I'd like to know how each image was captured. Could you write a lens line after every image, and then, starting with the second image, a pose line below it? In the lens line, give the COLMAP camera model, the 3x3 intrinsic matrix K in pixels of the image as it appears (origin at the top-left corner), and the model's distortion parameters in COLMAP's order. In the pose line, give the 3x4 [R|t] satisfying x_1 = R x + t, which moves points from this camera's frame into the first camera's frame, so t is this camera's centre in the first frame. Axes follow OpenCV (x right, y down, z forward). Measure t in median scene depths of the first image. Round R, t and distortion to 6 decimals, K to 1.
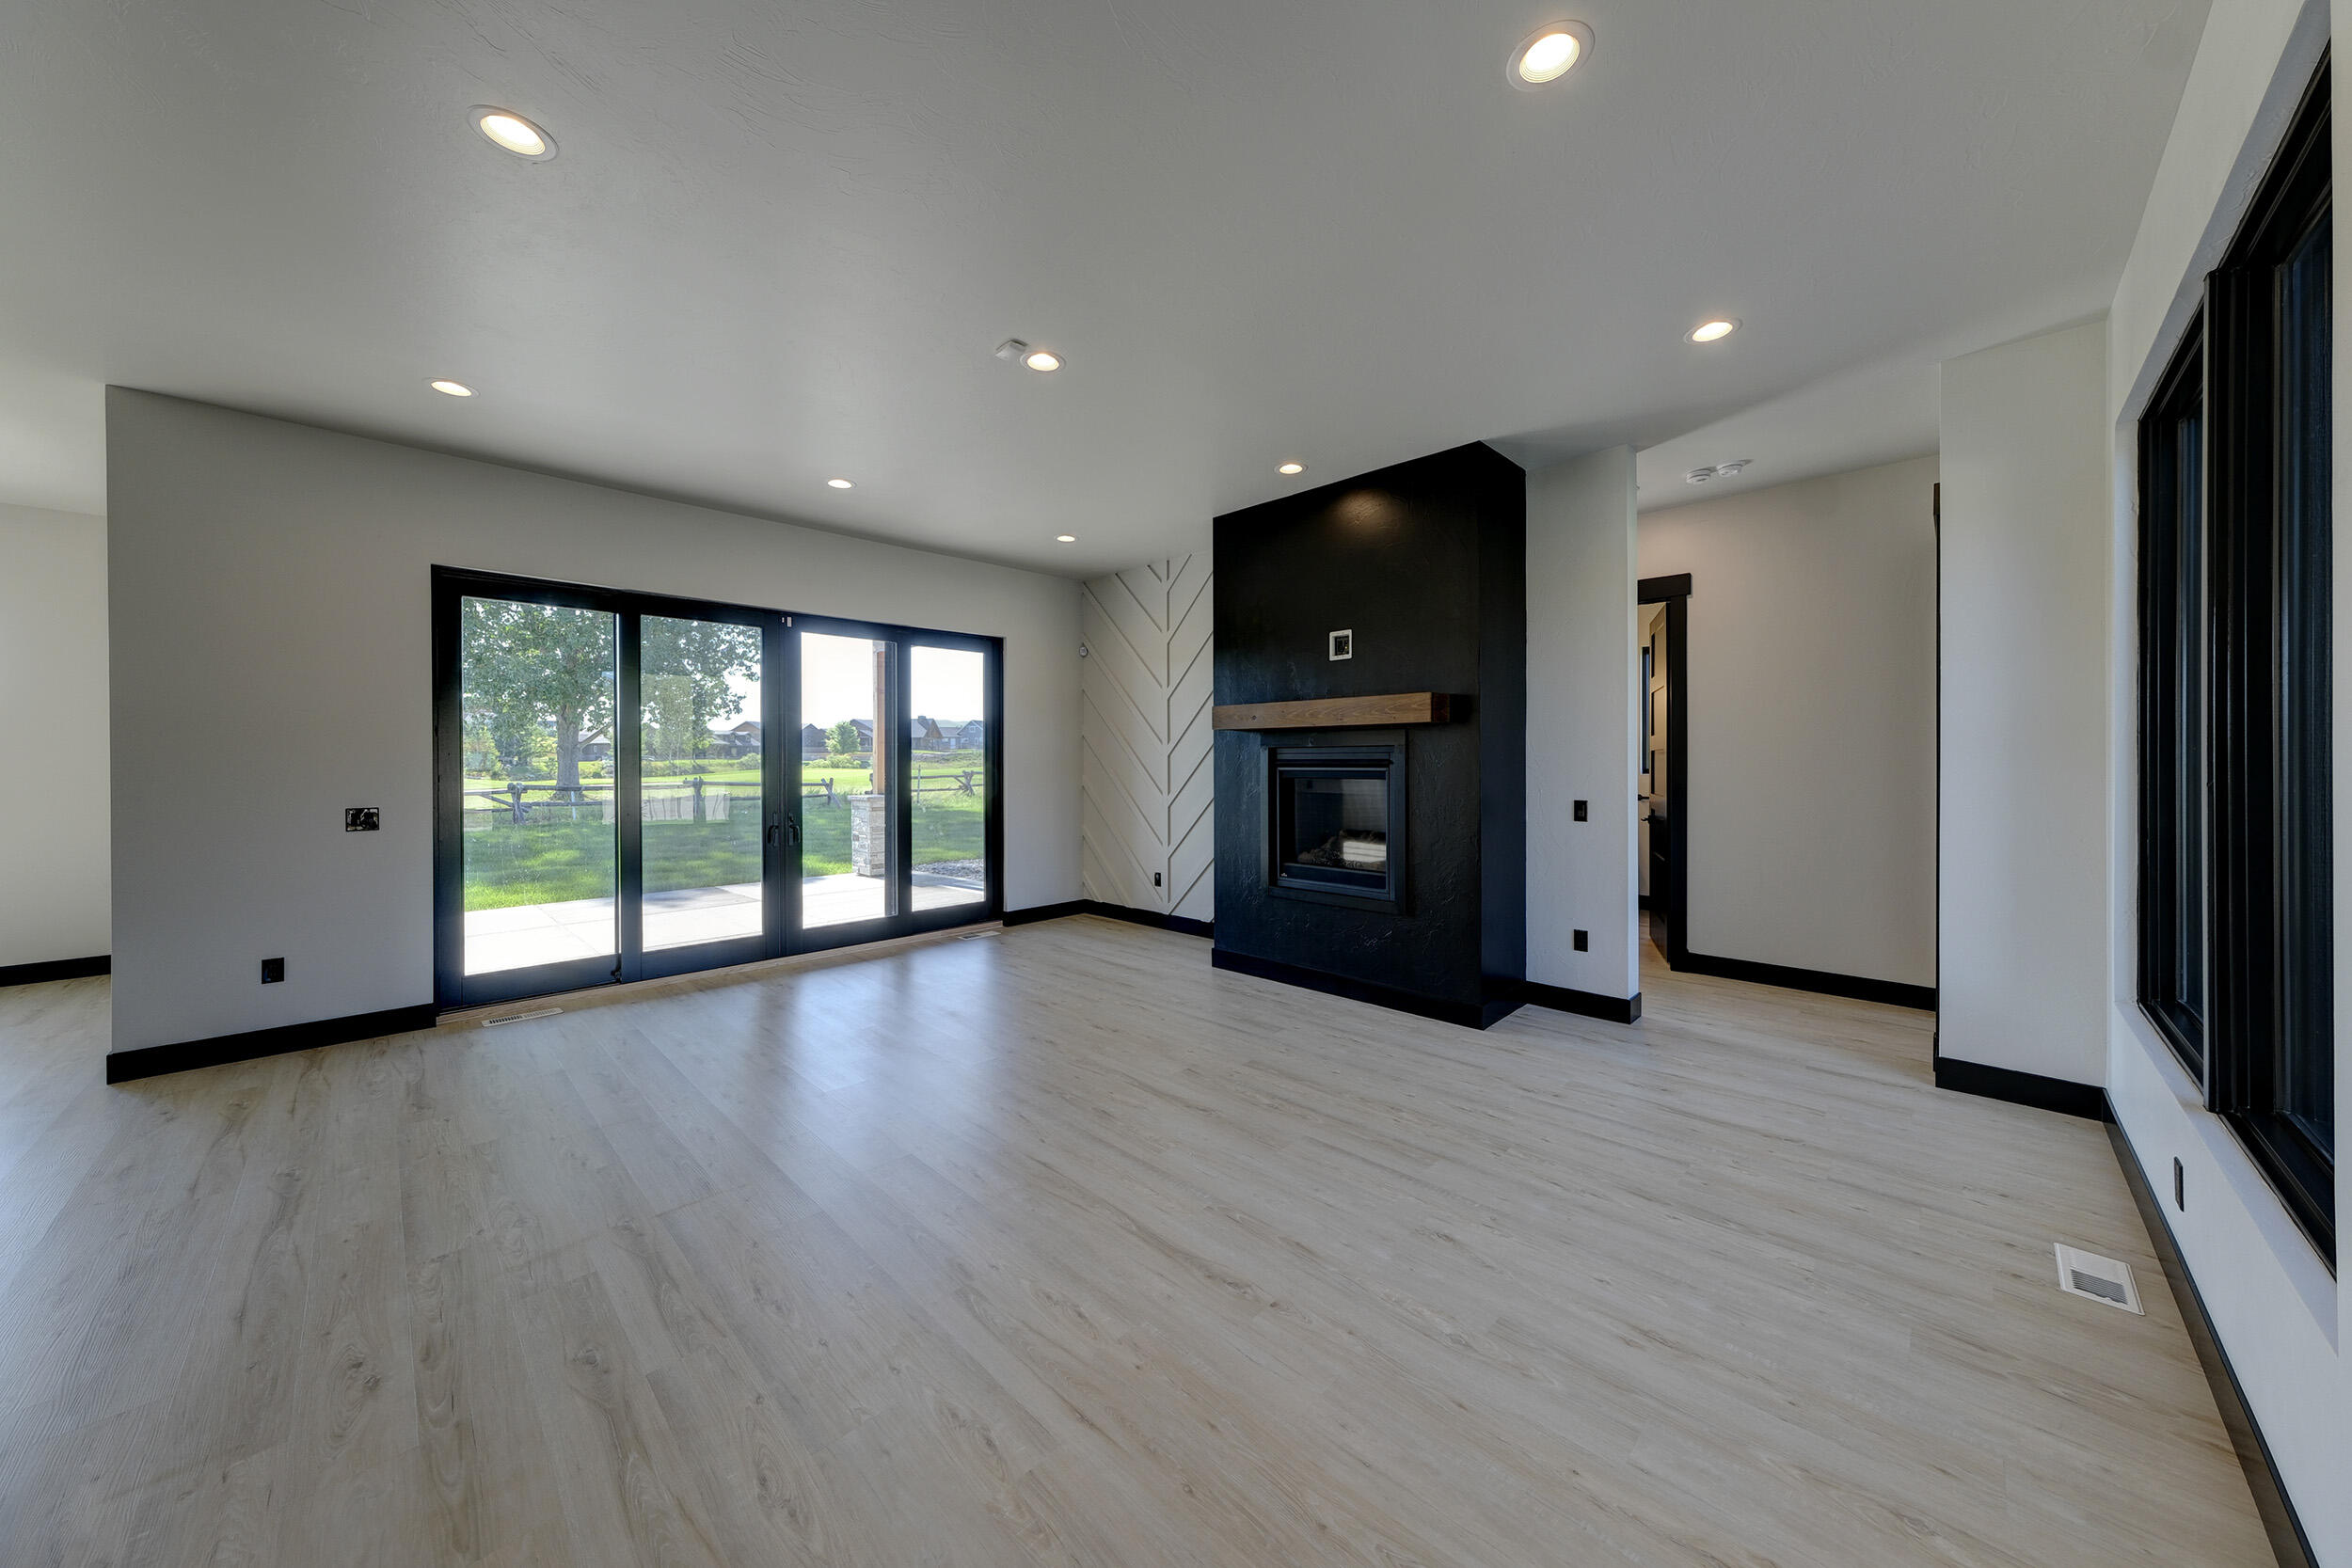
lens RADIAL K [[795.5, 0, 1180.6], [0, 795.5, 766.1], [0, 0, 1]] dist [-0.002457, 0.001195]
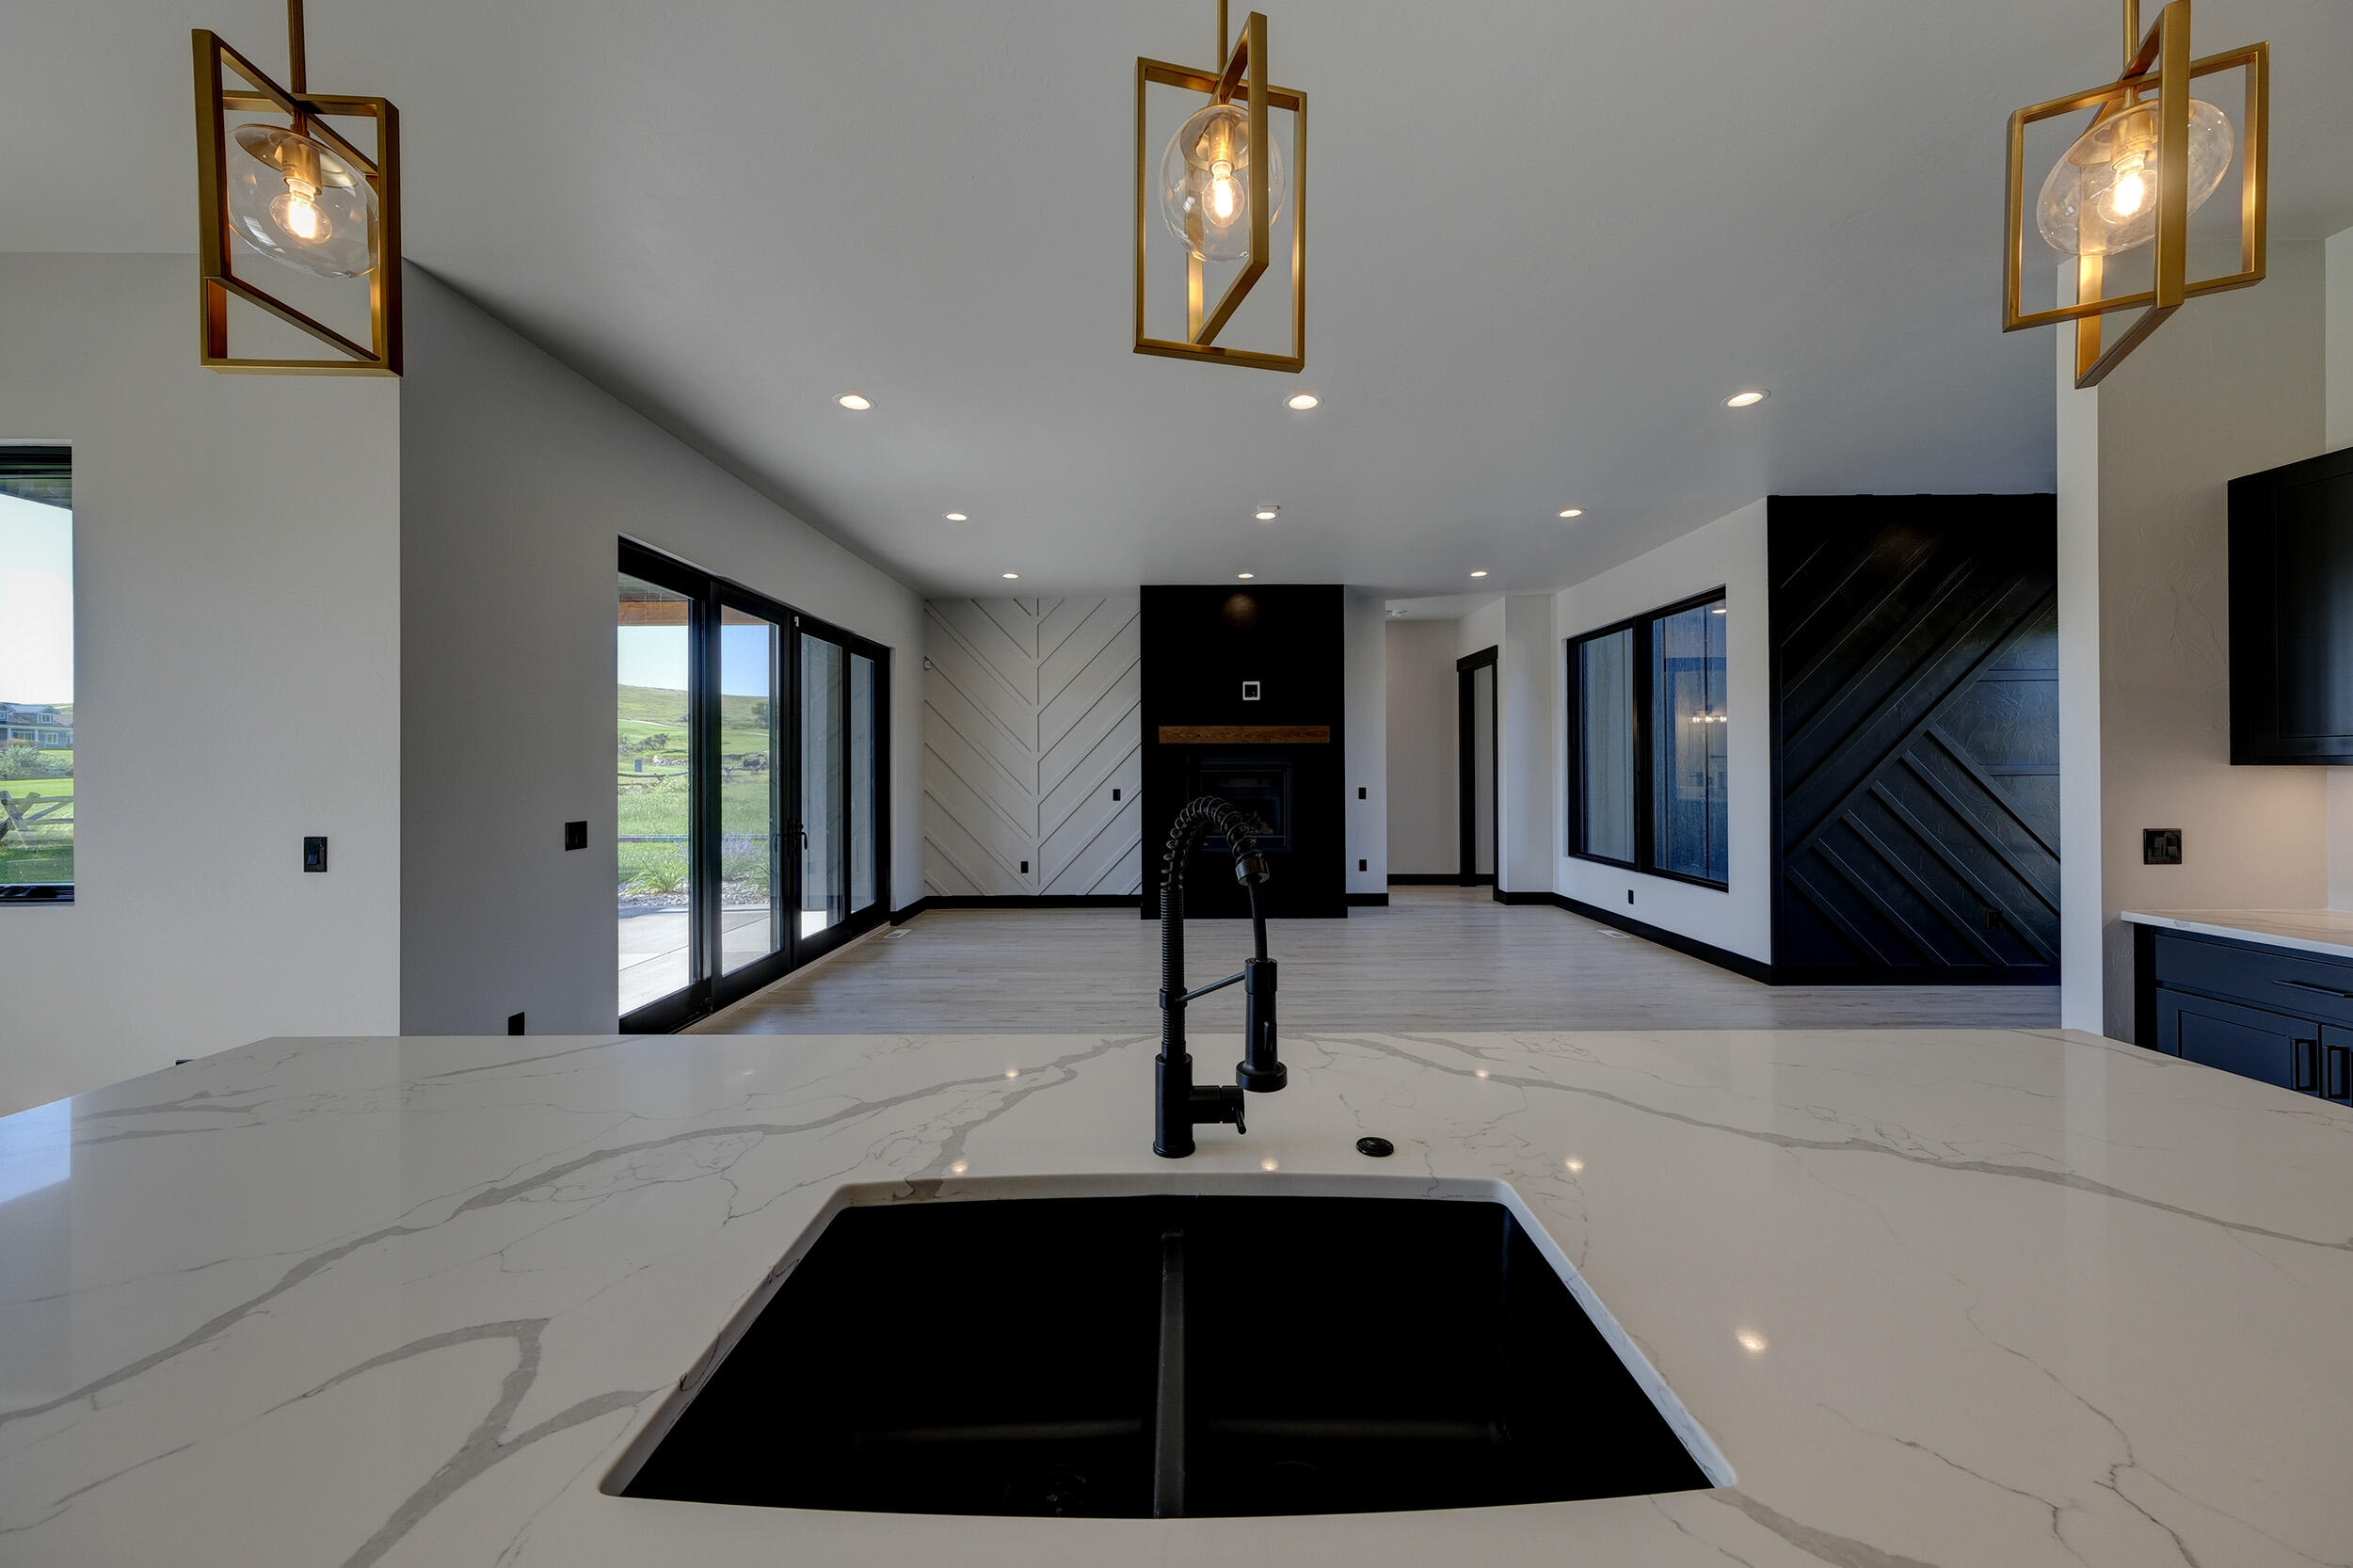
lens RADIAL K [[795.9, 0, 1197.7], [0, 795.9, 764.8], [0, 0, 1]] dist [-0.002457, 0.001195]
pose [[0.705560, 0.003190, 0.708643, -0.823979], [0.006013, 0.999927, -0.010488, 0.005650], [-0.708625, 0.011661, 0.705489, -0.012834]]
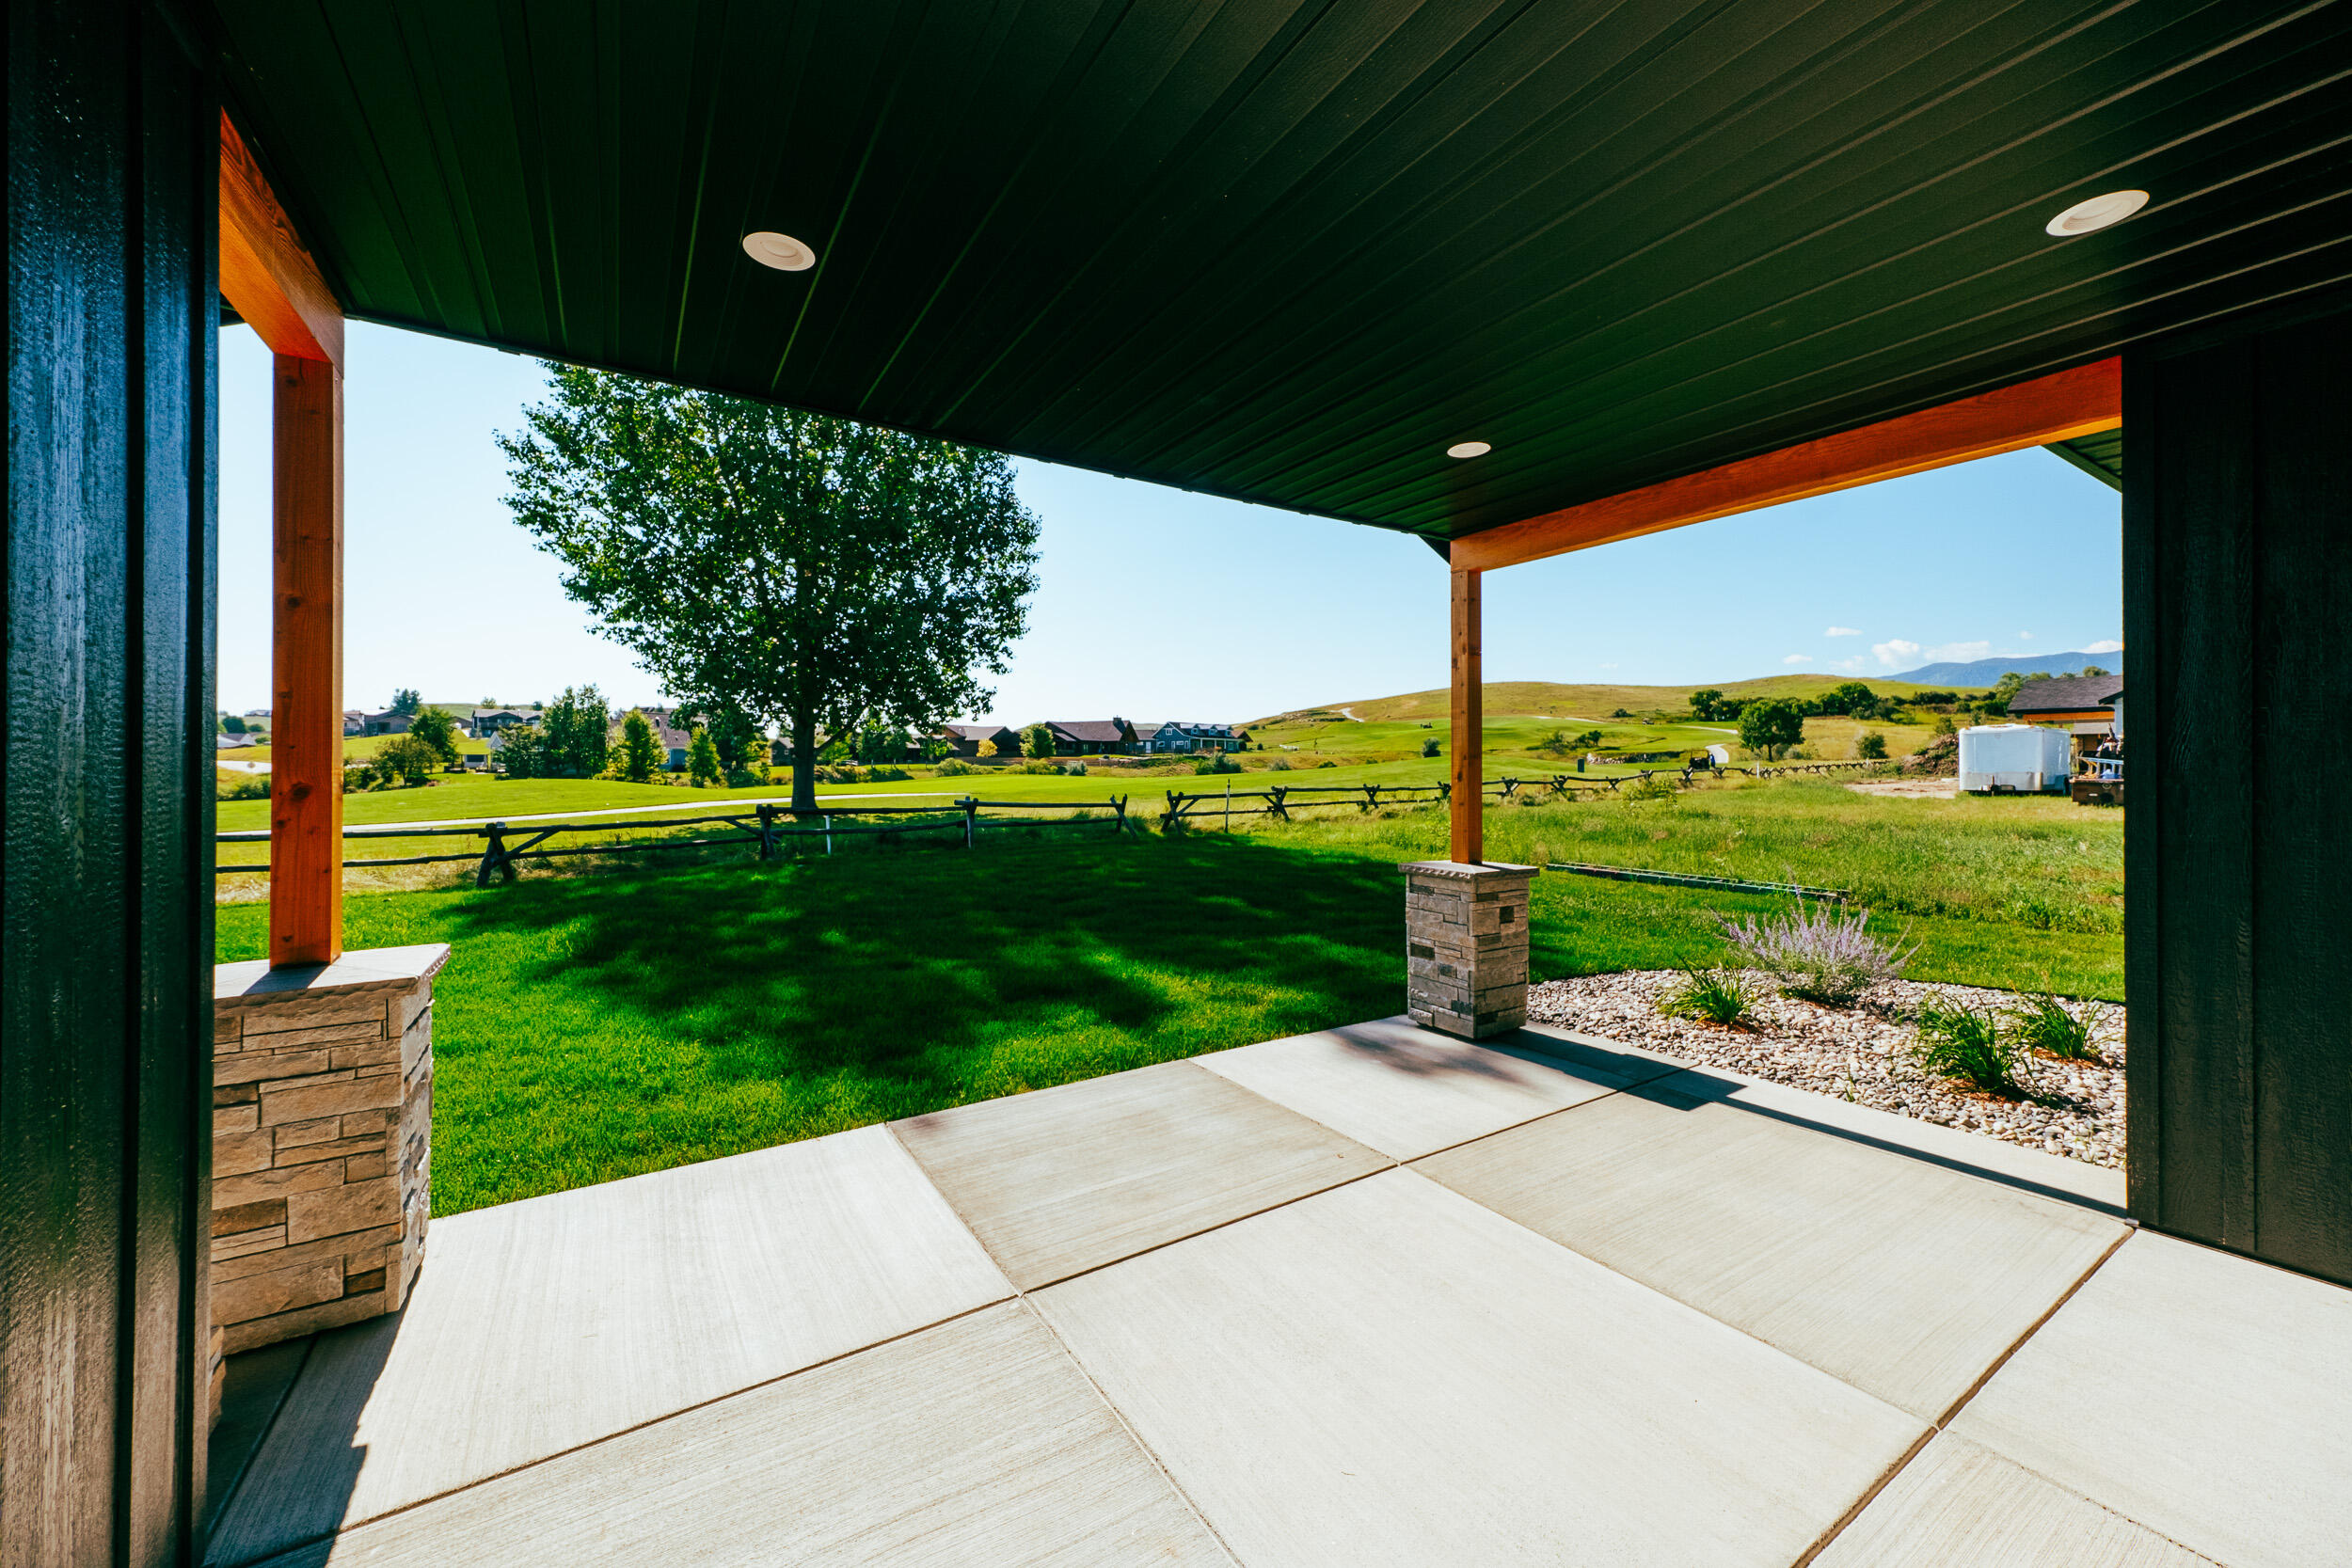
lens RADIAL K [[894.4, 0, 1176.2], [0, 894.4, 768.0], [0, 0, 1]] dist [0.013302, -0.000107]
pose [[0.972421, 0.004912, -0.233181, -0.807476], [-0.006094, 0.999972, -0.004352, -0.036541], [0.233153, 0.005653, 0.972424, 0.811707]]
